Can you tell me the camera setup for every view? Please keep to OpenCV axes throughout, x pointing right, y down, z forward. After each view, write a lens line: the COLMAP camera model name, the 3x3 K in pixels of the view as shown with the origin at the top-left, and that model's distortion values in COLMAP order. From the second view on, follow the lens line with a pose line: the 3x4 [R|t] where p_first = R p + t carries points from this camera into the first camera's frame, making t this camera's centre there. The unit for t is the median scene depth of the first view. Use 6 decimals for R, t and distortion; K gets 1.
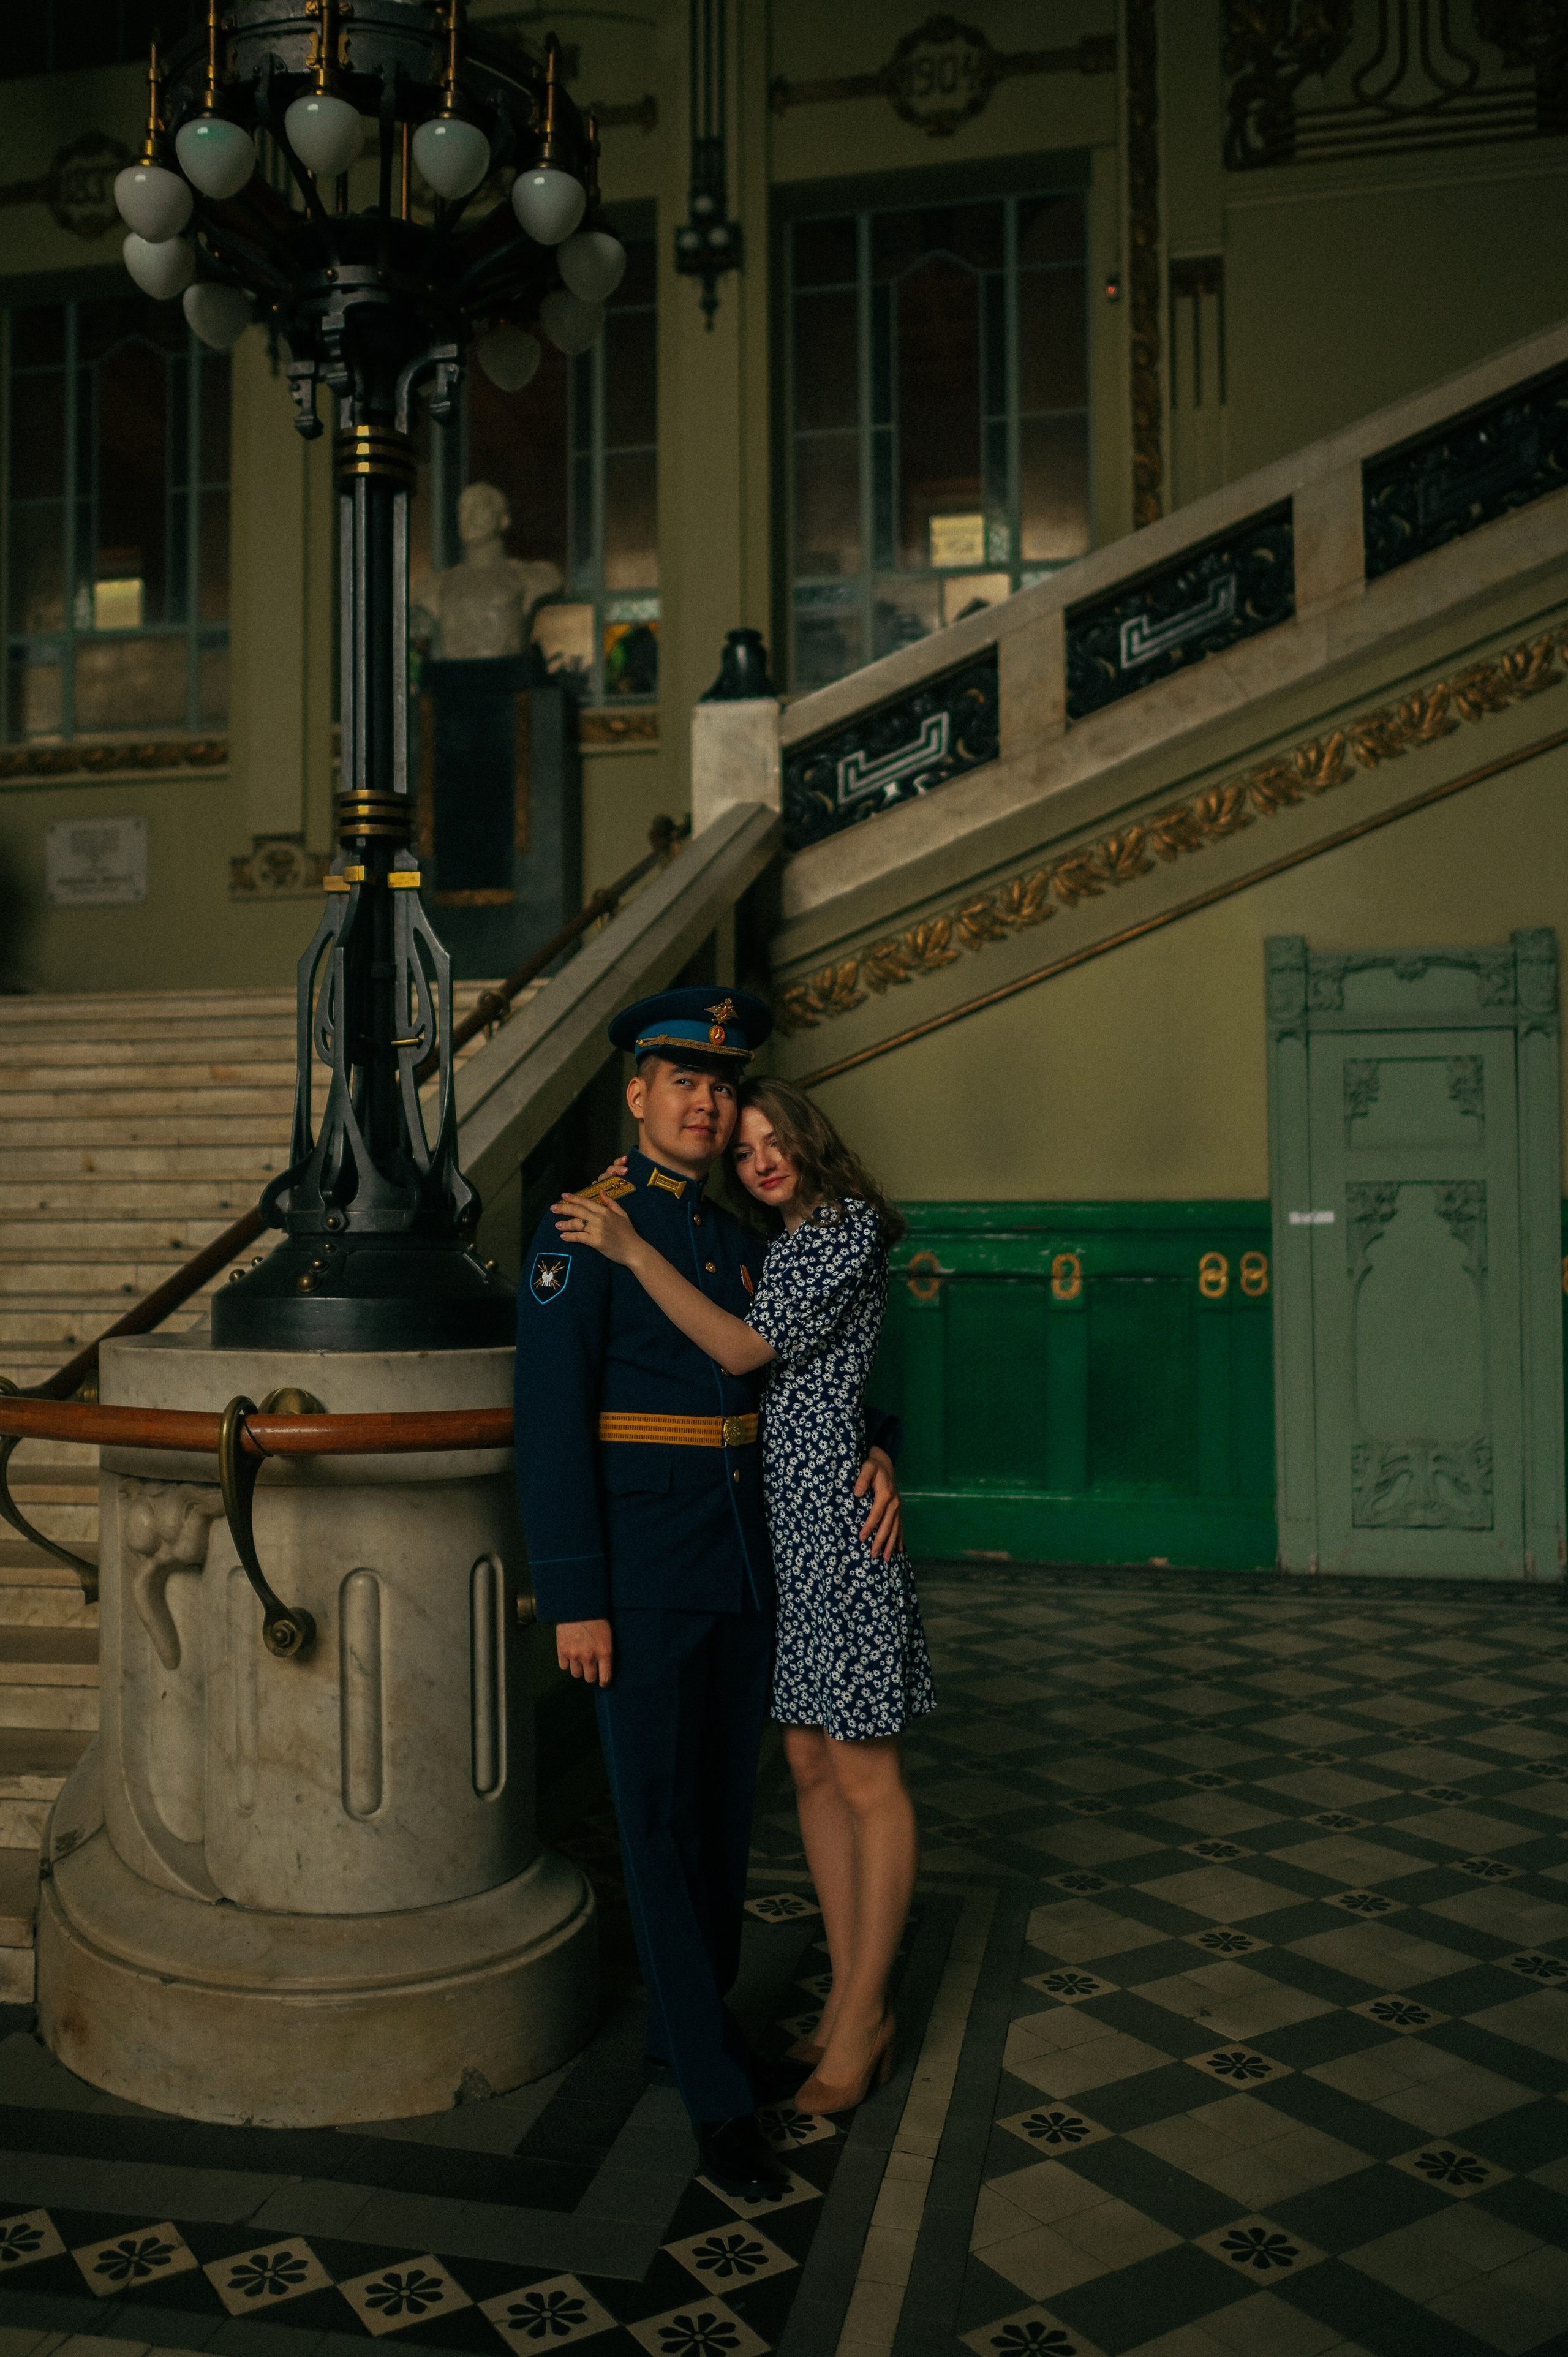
lens RADIAL K [[3257.4, 0, 784.0], [0, 3257.4, 1178.5], [0, 0, 1]] dist [0.029101, 0.012219]
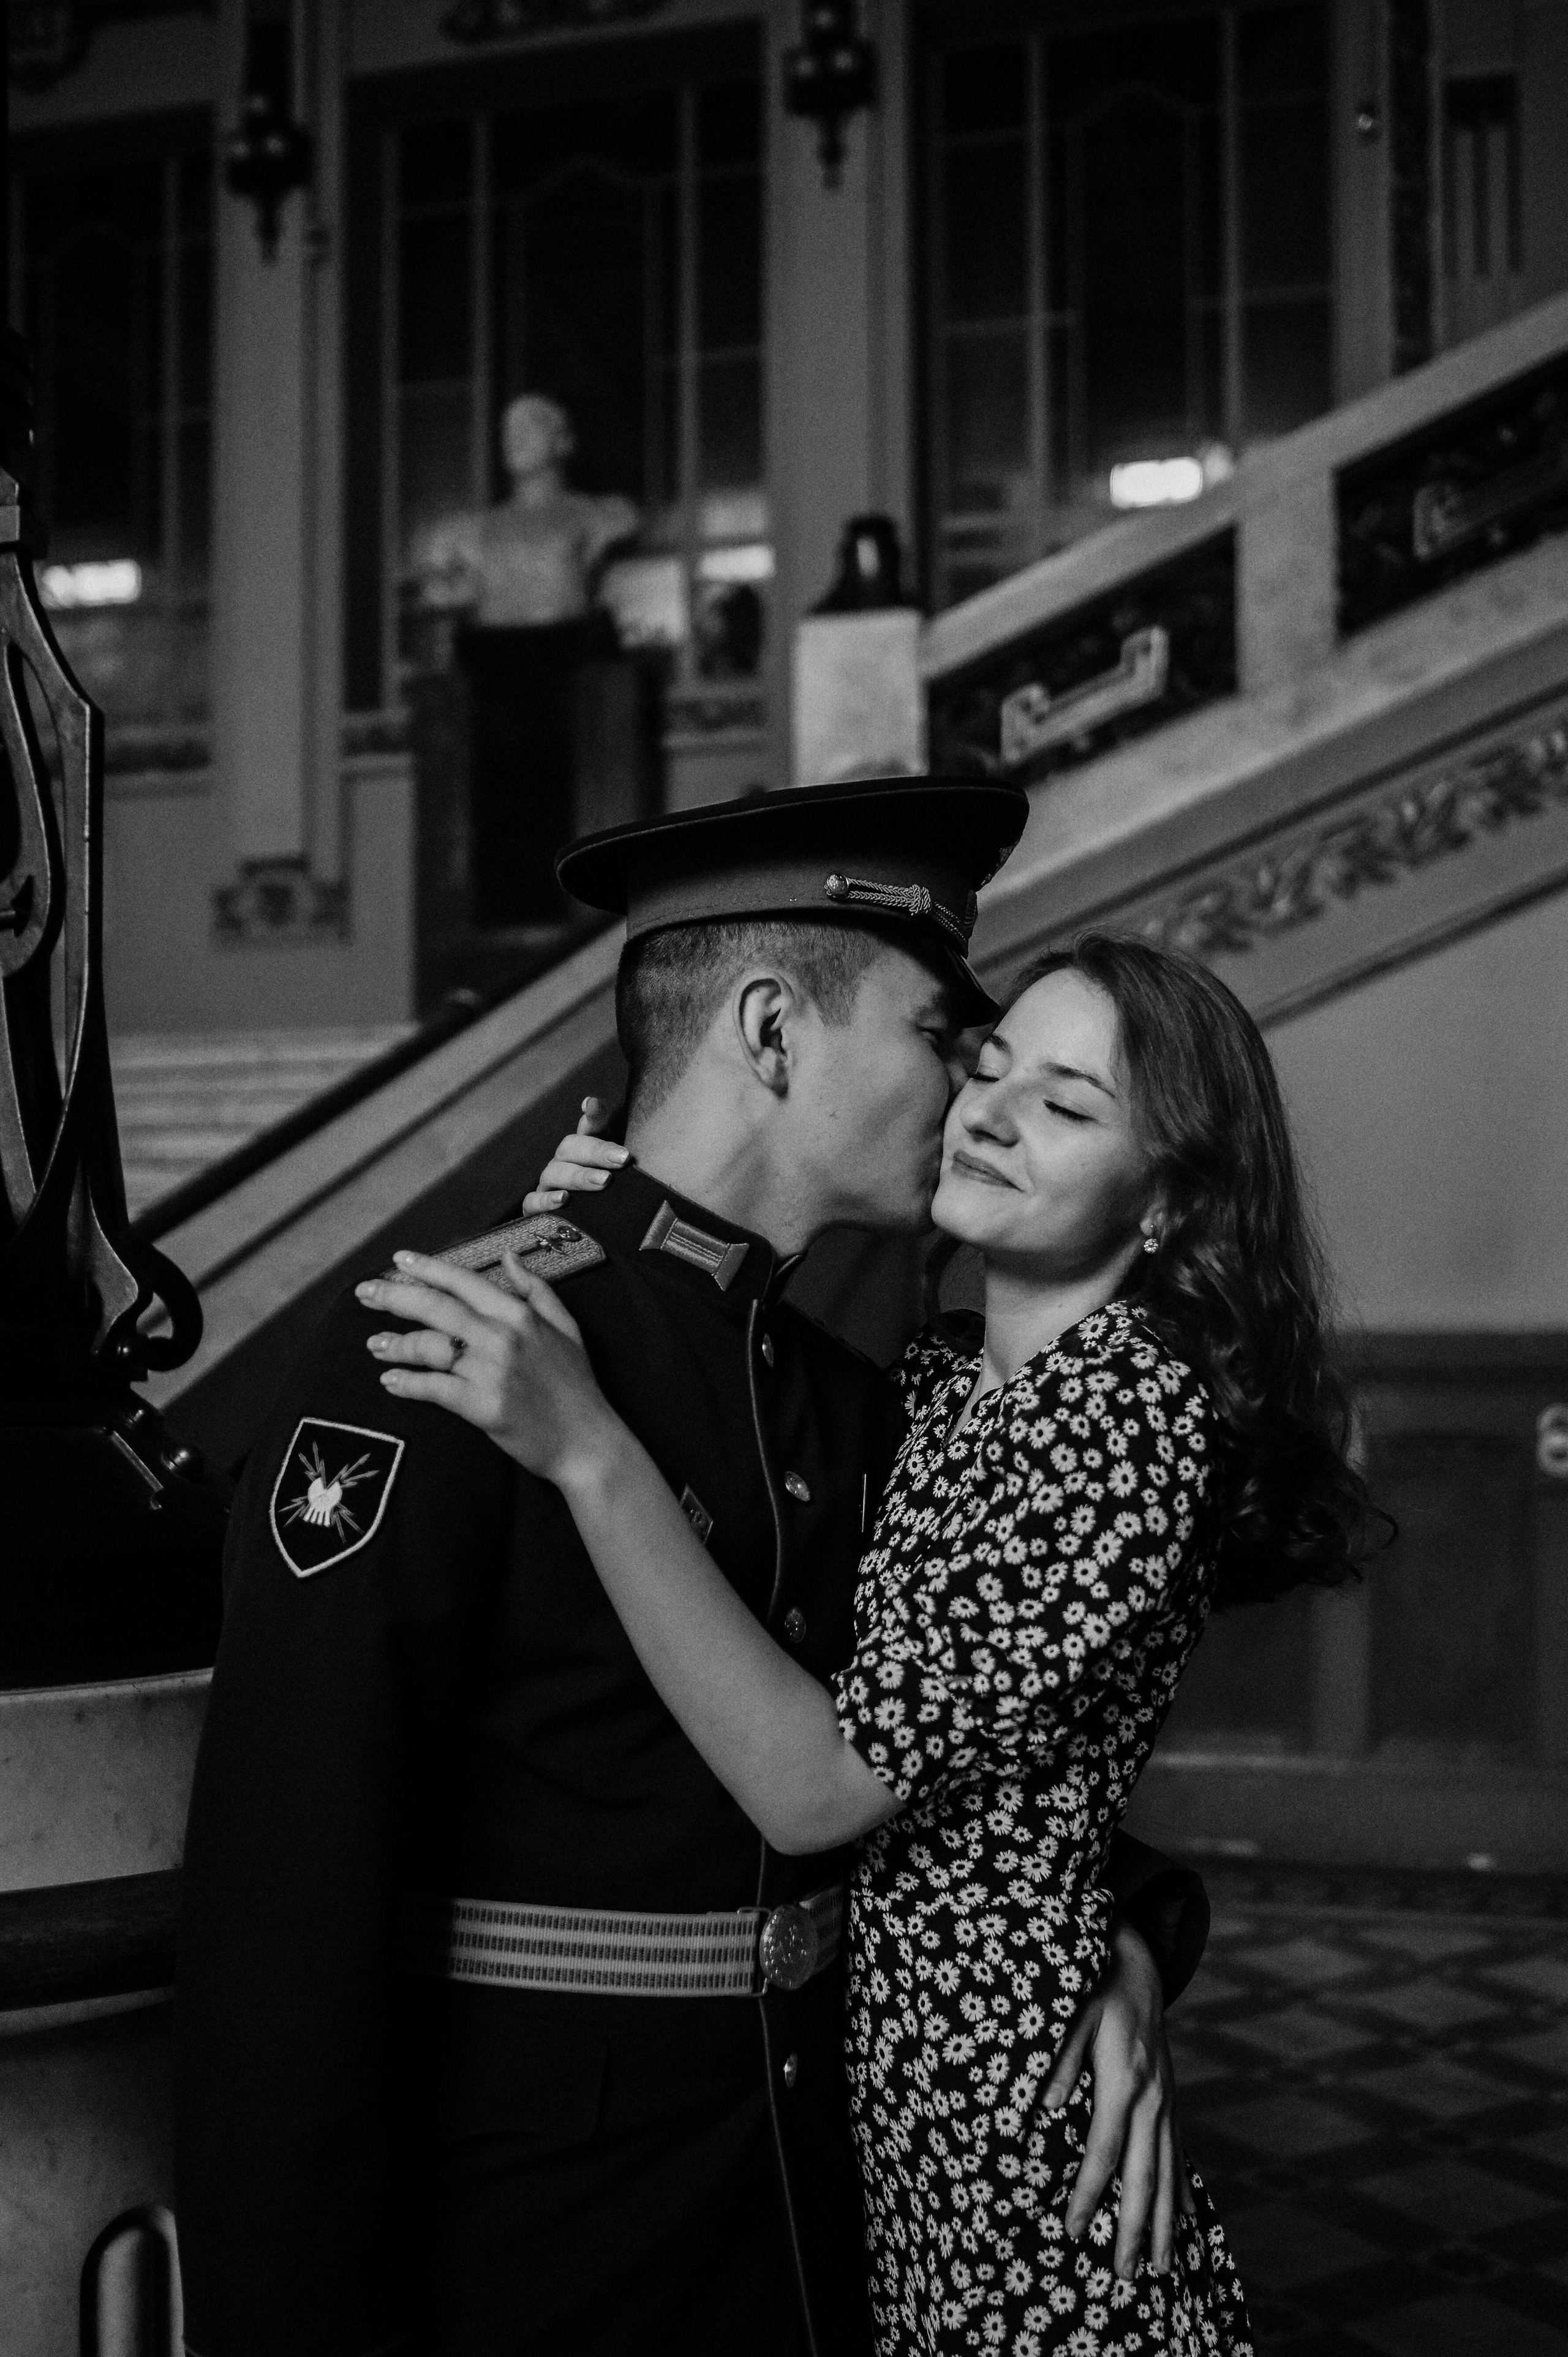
lens RADIAL K [[3257.4, 0, 784.0], [0, 3257.4, 1178.5], [0, 0, 1]] dist [0.029101, 0.012219]
pose [[0.998780, -0.001619, -0.049352, 0.003609], [-0.000613, 0.998979, -0.045172, 0.005271], [0.049374, 0.045148, 0.997759, 0.285524]]
